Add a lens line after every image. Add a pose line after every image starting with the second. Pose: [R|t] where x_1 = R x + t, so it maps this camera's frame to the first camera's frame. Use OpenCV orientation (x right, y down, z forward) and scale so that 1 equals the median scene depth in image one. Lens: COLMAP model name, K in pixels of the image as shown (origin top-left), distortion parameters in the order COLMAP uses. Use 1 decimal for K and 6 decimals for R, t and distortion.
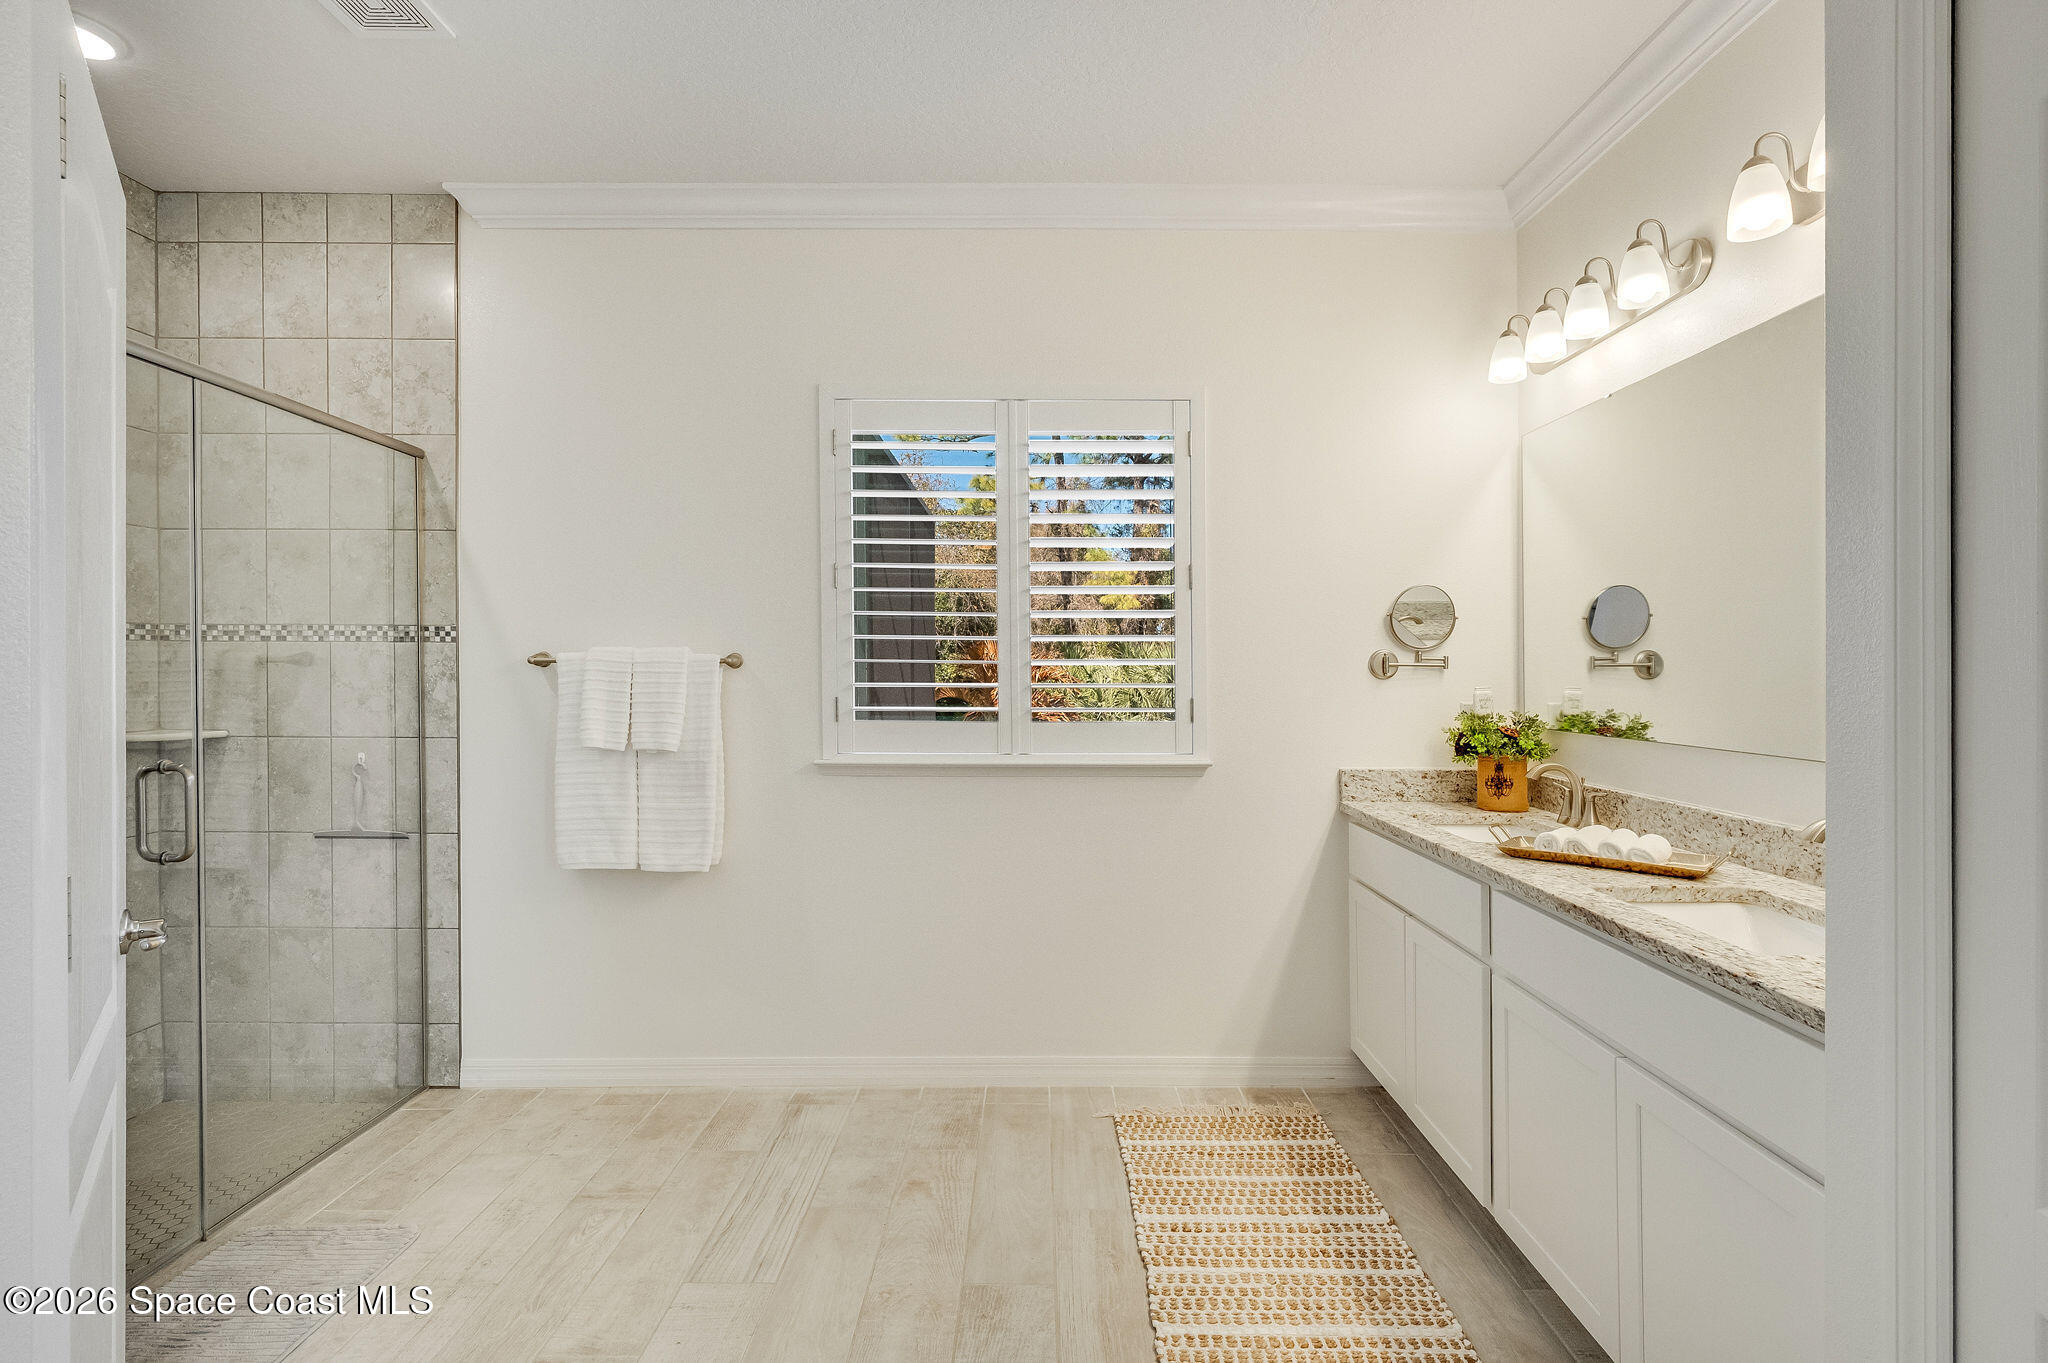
lens RADIAL K [[881.1, 0, 980.1], [0, 881.1, 673.5], [0, 0, 1]] dist [0.000634, 0.000147]
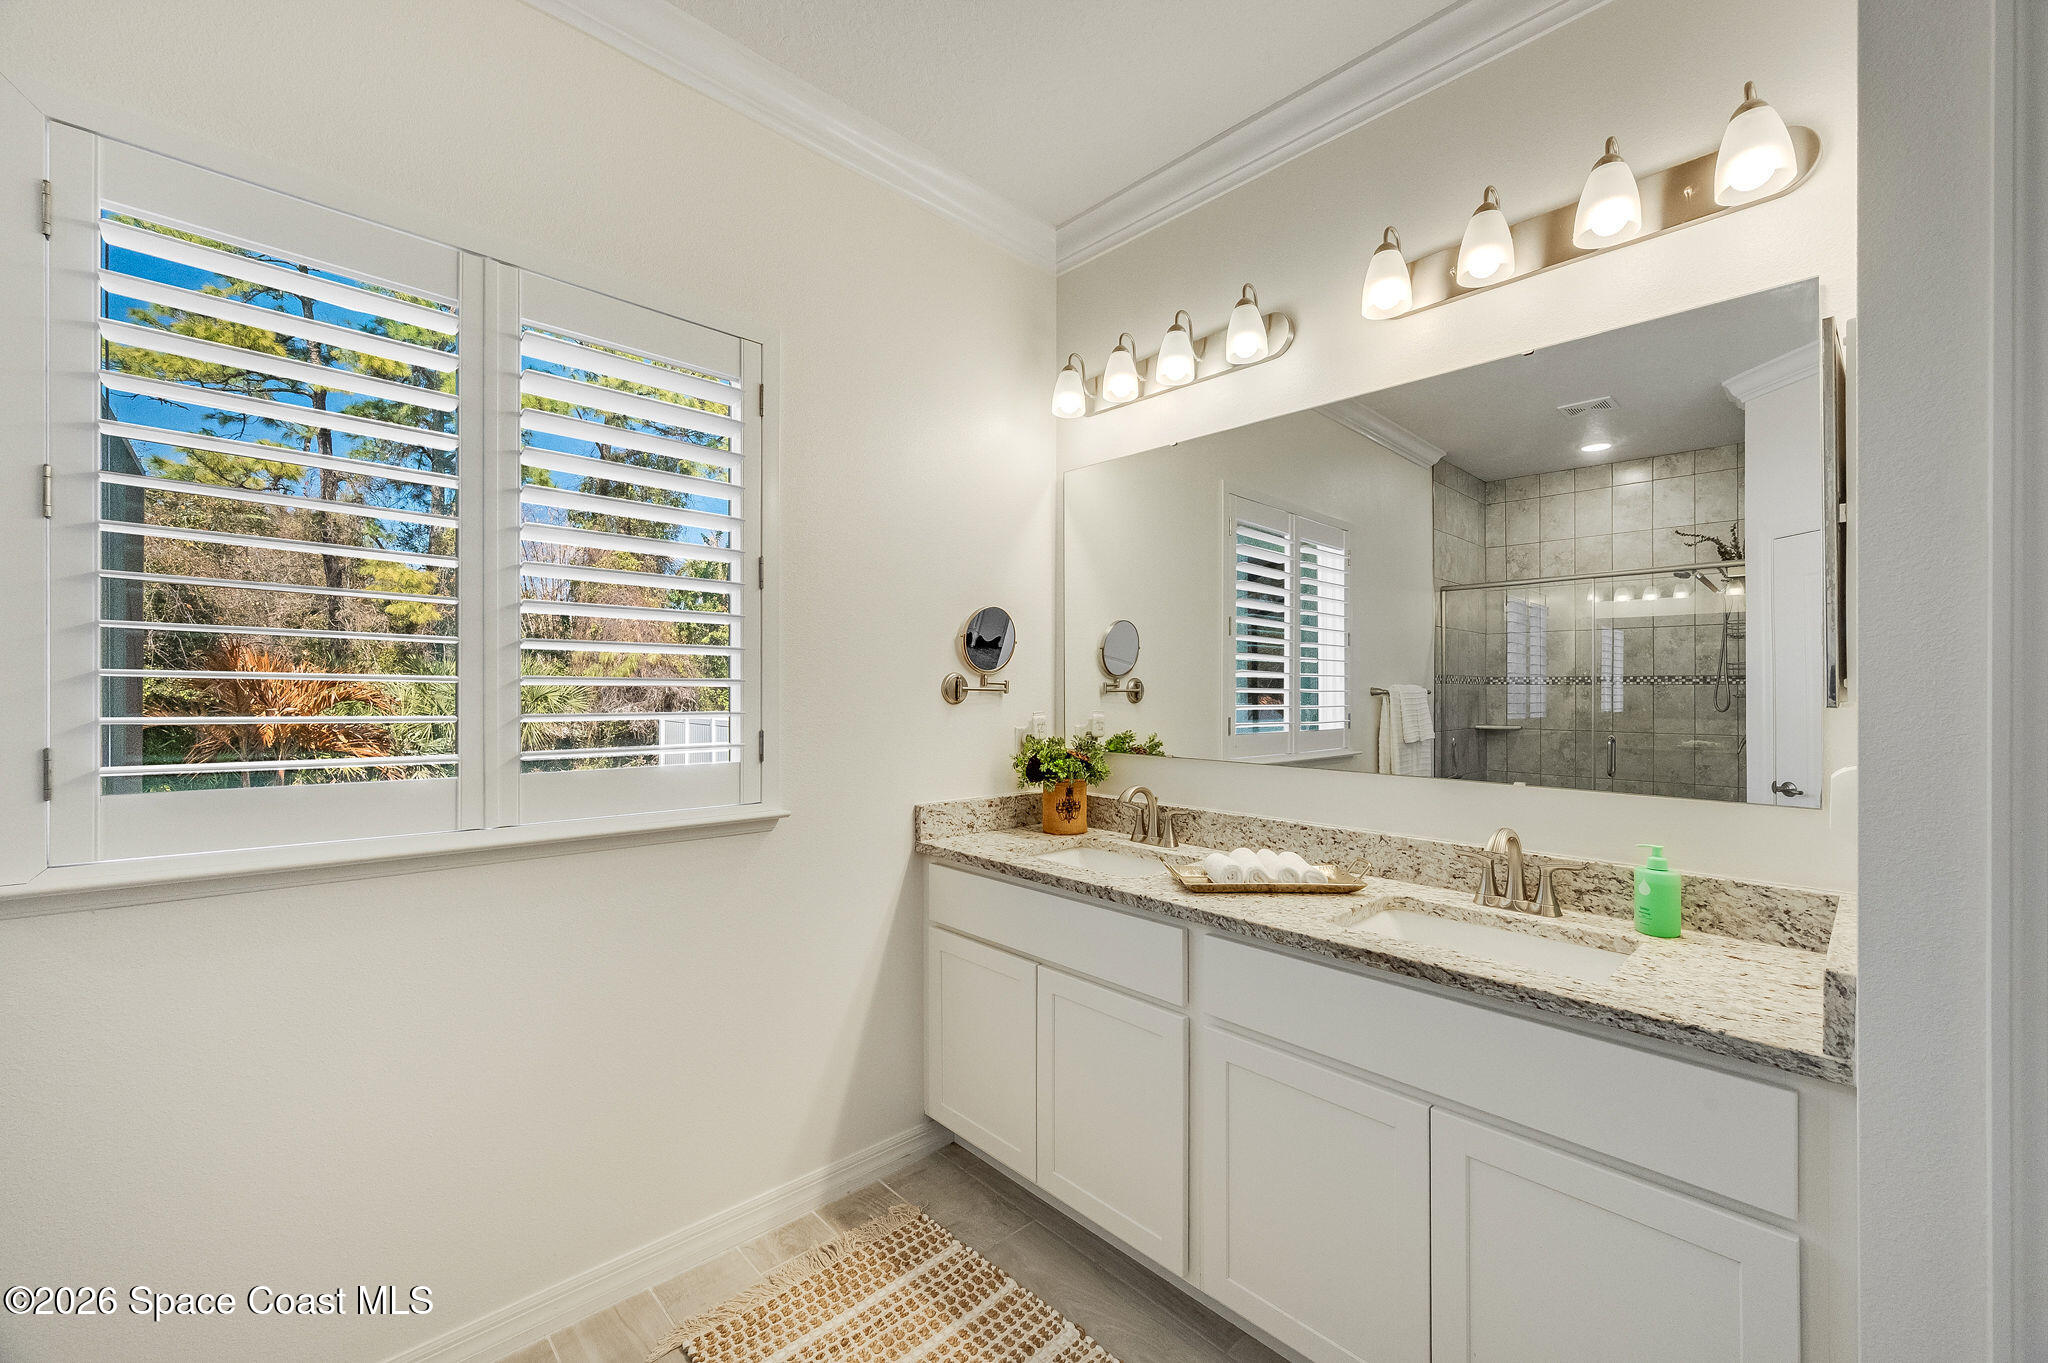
lens RADIAL K [[822.1, 0, 1027.4], [0, 822.1, 687.9], [0, 0, 1]] dist [-0.001644, -0.000073]
pose [[0.707007, 0.007593, 0.707165, -0.111672], [-0.003331, 0.999967, -0.007406, -0.005133], [-0.707198, 0.002880, 0.707009, 0.353783]]
